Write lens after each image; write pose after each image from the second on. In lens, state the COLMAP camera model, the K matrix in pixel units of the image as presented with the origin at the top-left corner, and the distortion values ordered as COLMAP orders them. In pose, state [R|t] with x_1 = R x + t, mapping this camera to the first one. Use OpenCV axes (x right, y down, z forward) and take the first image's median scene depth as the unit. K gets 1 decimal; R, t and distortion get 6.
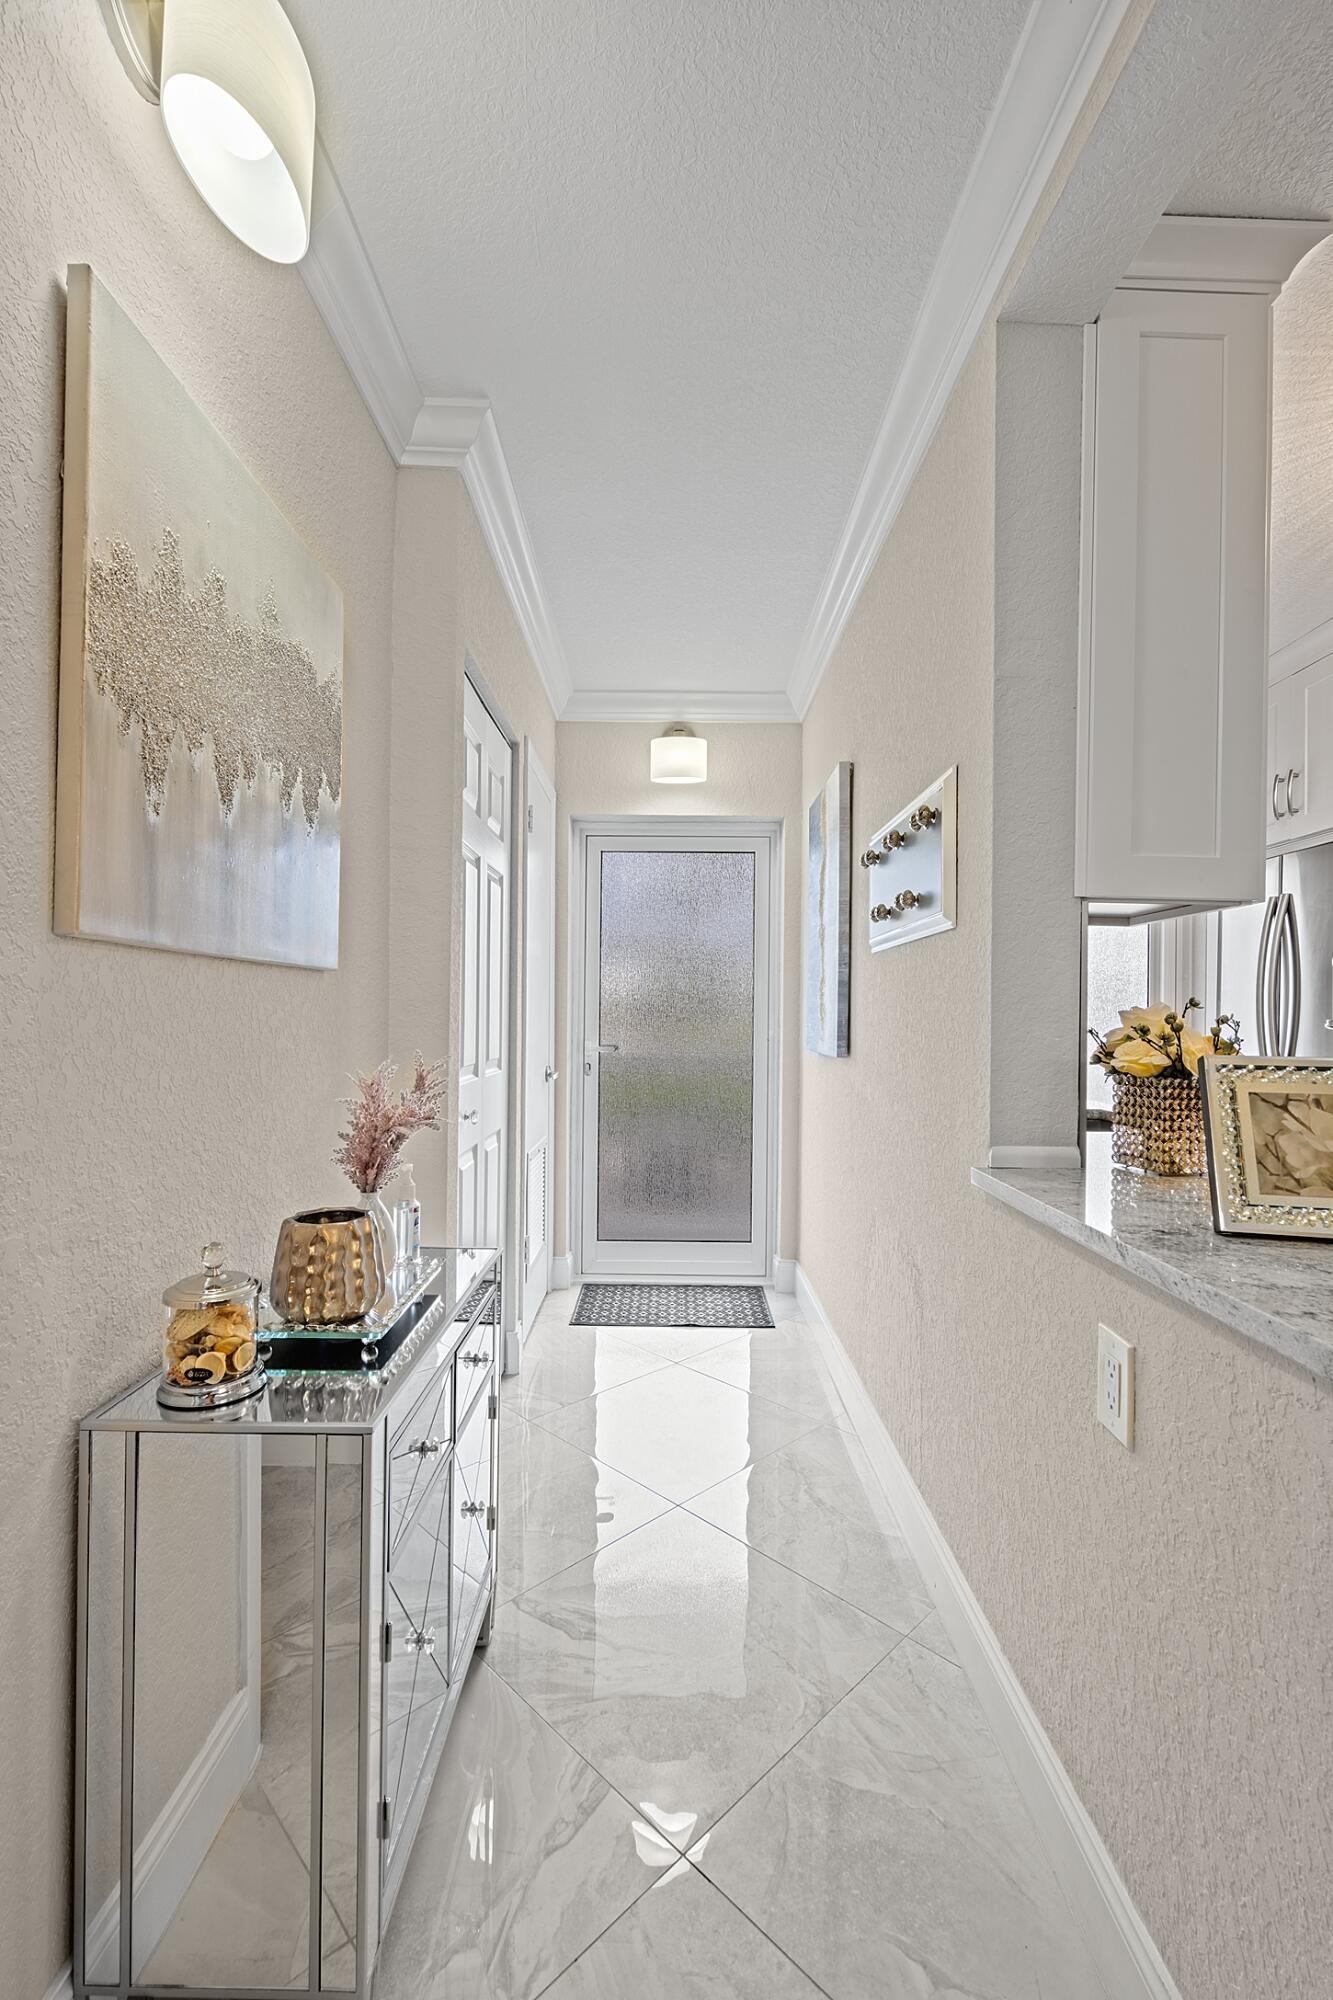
lens RADIAL K [[888.6, 0, 673.9], [0, 888.6, 1006.4], [0, 0, 1]] dist [0.013390, 0.000573]
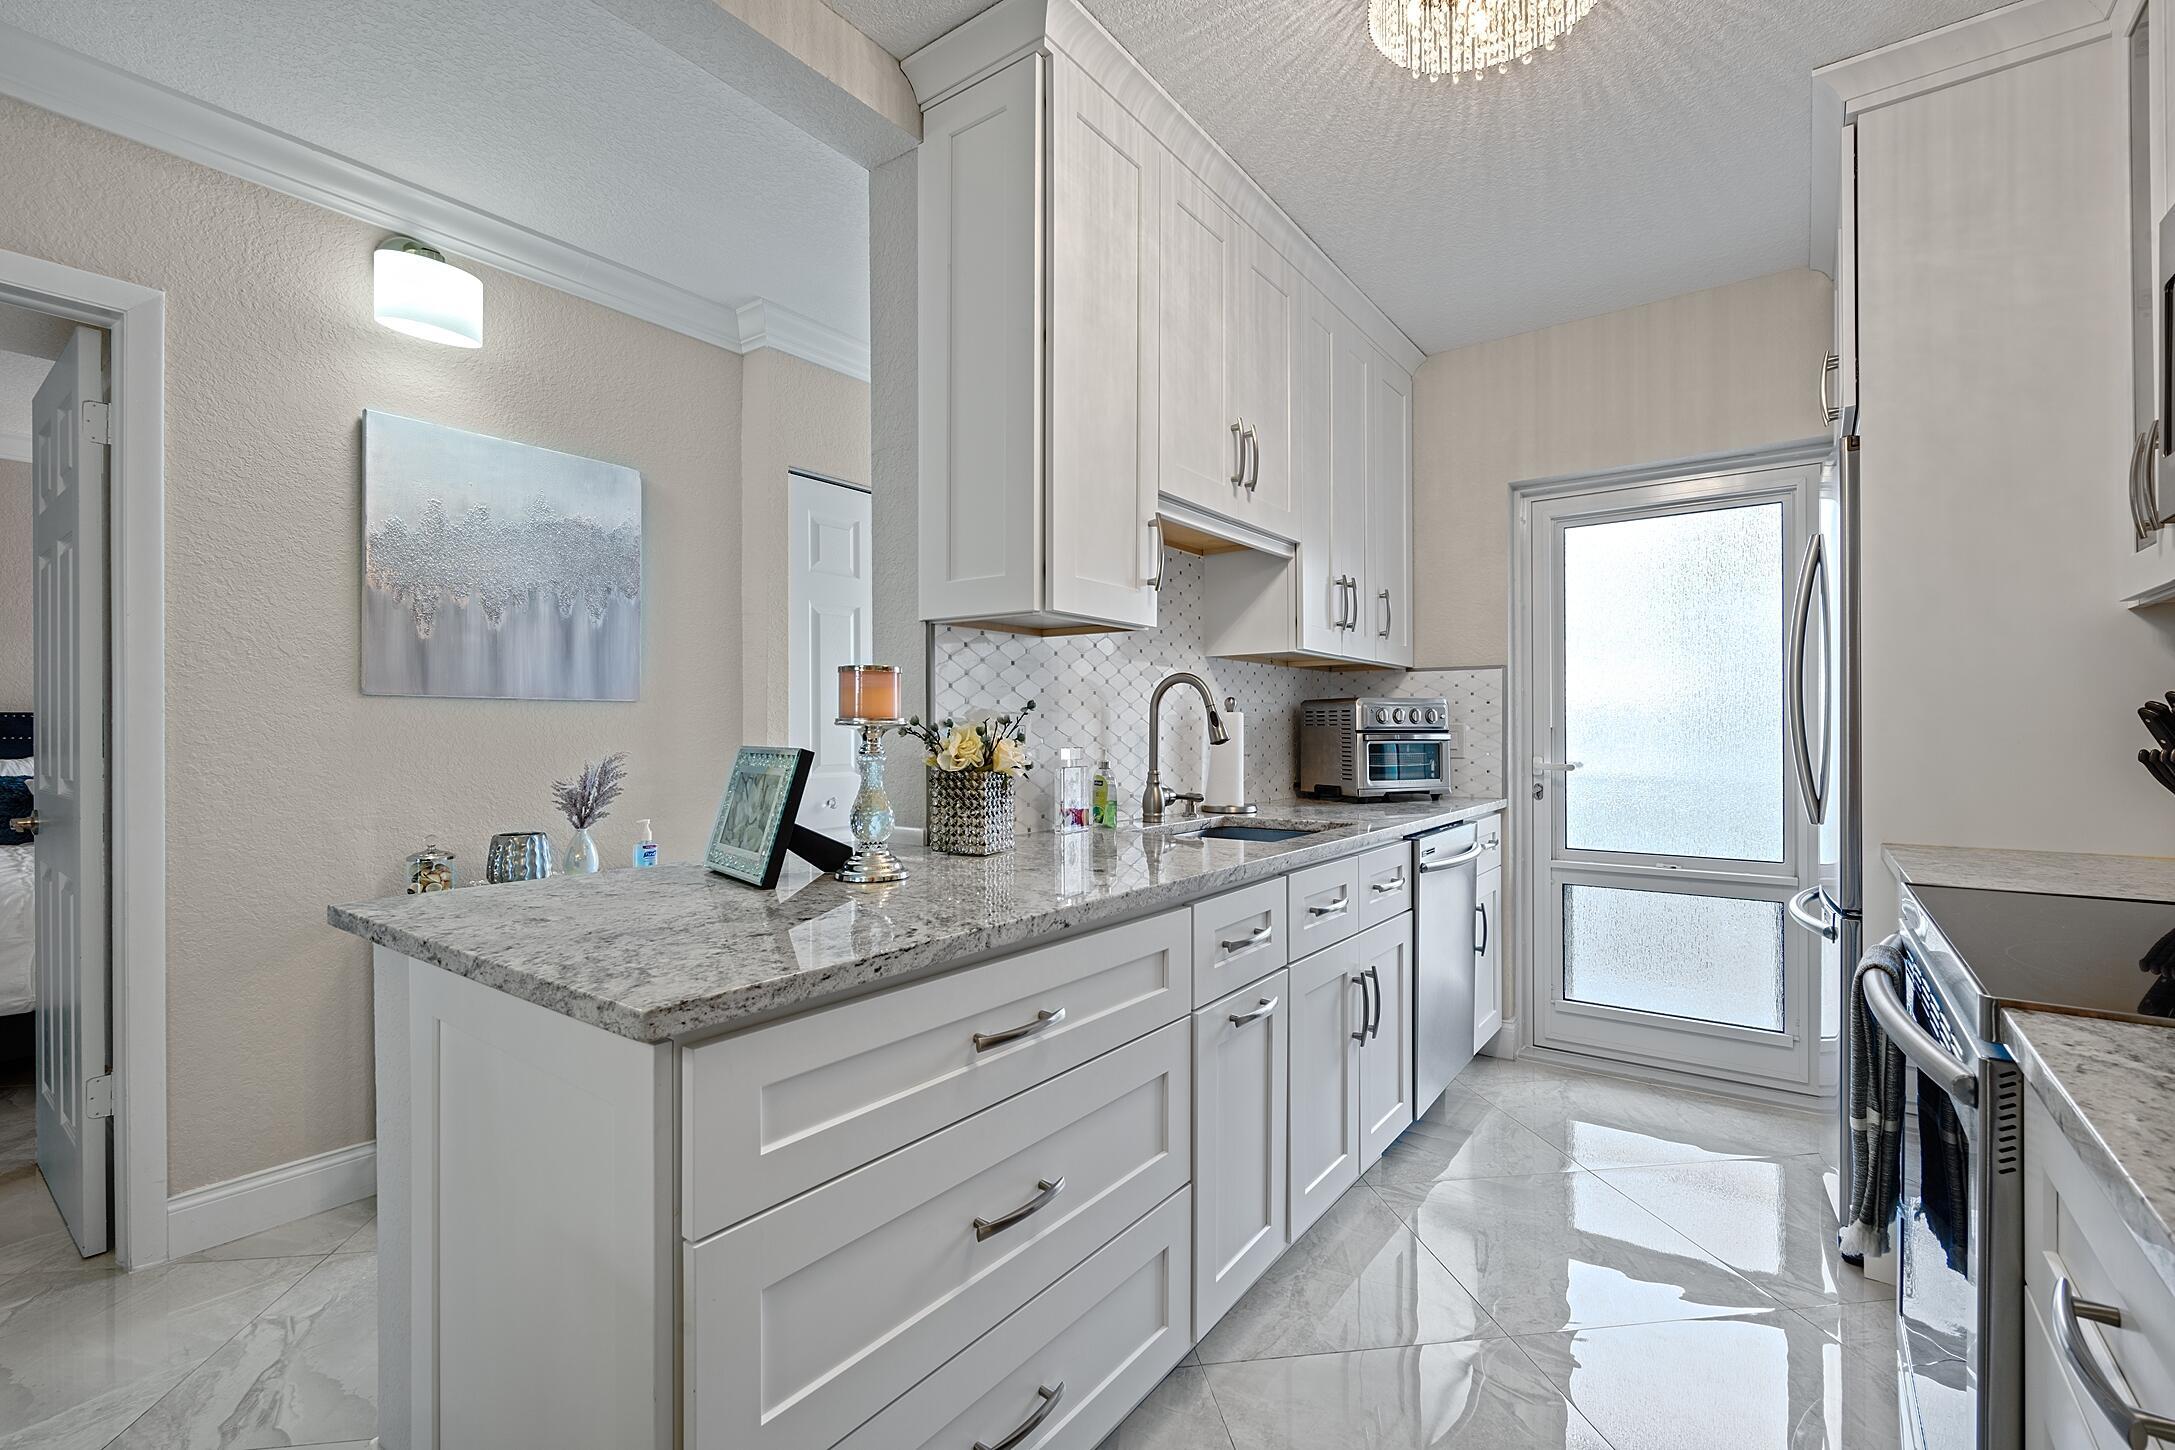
lens RADIAL K [[966.4, 0, 1072.8], [0, 966.4, 718.7], [0, 0, 1]] dist [0.013390, 0.000573]
pose [[0.782469, -0.021006, -0.622335, 1.393796], [0.024640, 0.999693, -0.002762, 0.017544], [0.622201, -0.013173, 0.782746, 0.099047]]
